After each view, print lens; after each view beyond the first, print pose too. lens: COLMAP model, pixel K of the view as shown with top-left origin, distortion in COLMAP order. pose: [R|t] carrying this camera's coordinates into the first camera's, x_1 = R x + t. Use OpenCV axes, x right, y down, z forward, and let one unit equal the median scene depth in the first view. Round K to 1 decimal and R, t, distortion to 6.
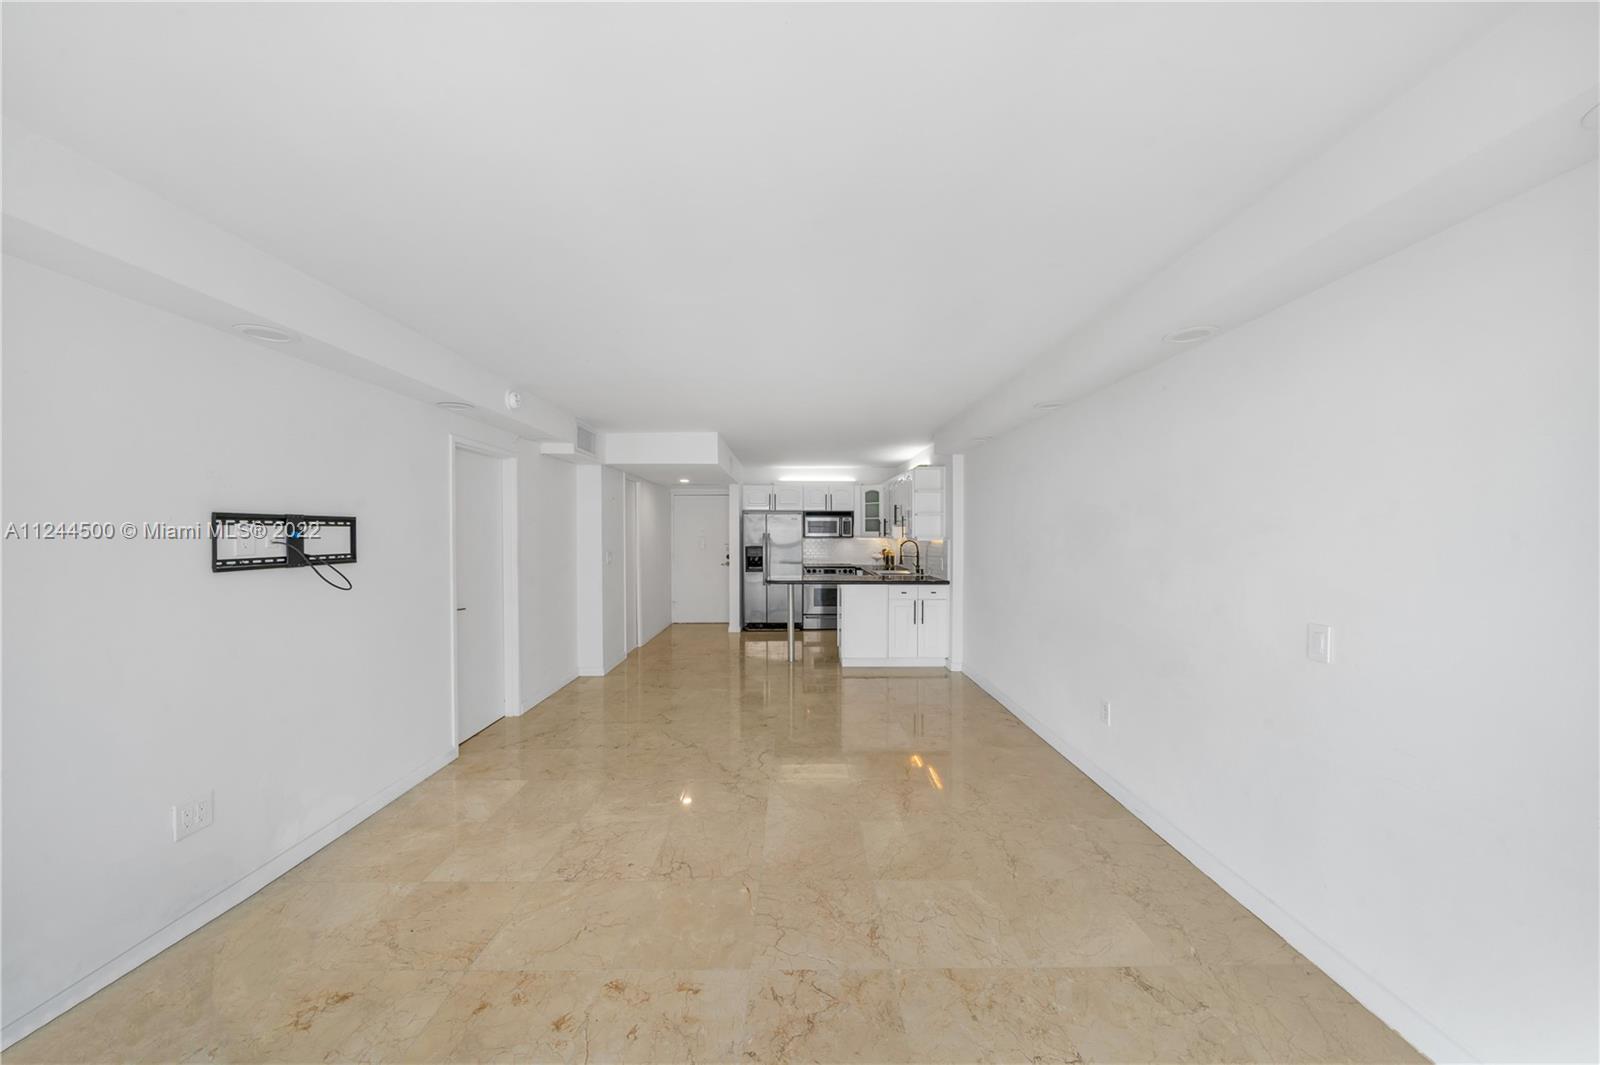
lens RADIAL K [[569.8, 0, 800.0], [0, 569.8, 532.5], [0, 0, 1]] dist [0.000095, 0.000035]
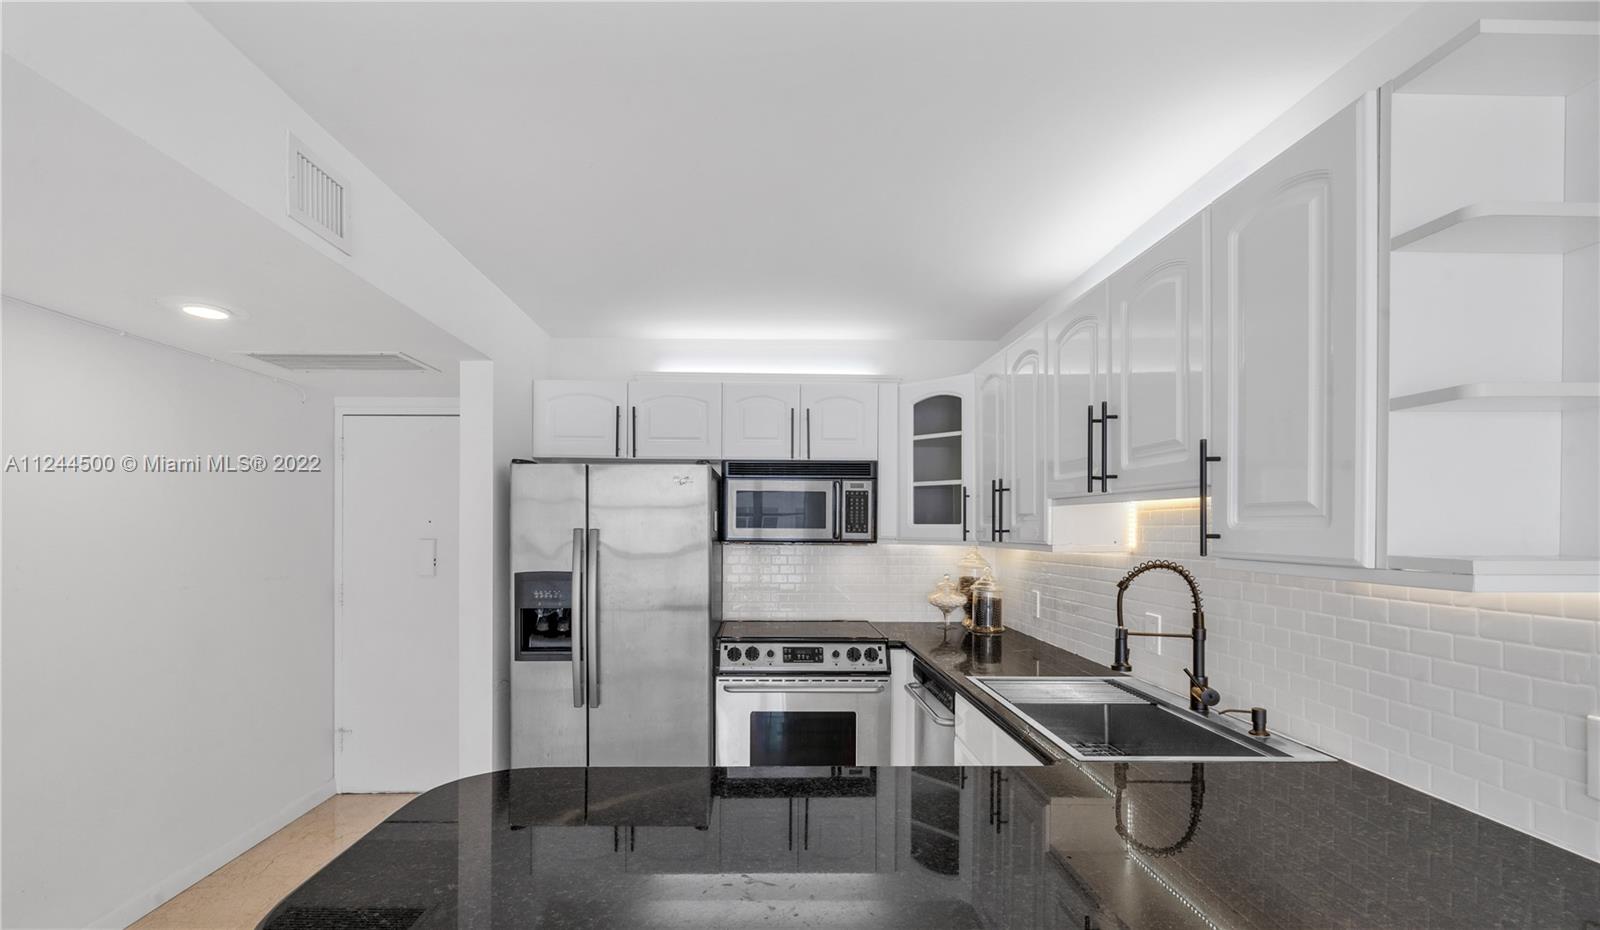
lens RADIAL K [[679.9, 0, 769.9], [0, 679.9, 528.7], [0, 0, 1]] dist [-0.000114, -0.000017]
pose [[0.999956, 0.003250, -0.008799, 0.042907], [-0.003182, 0.999965, 0.007748, -0.002116], [0.008824, -0.007720, 0.999931, 0.724702]]
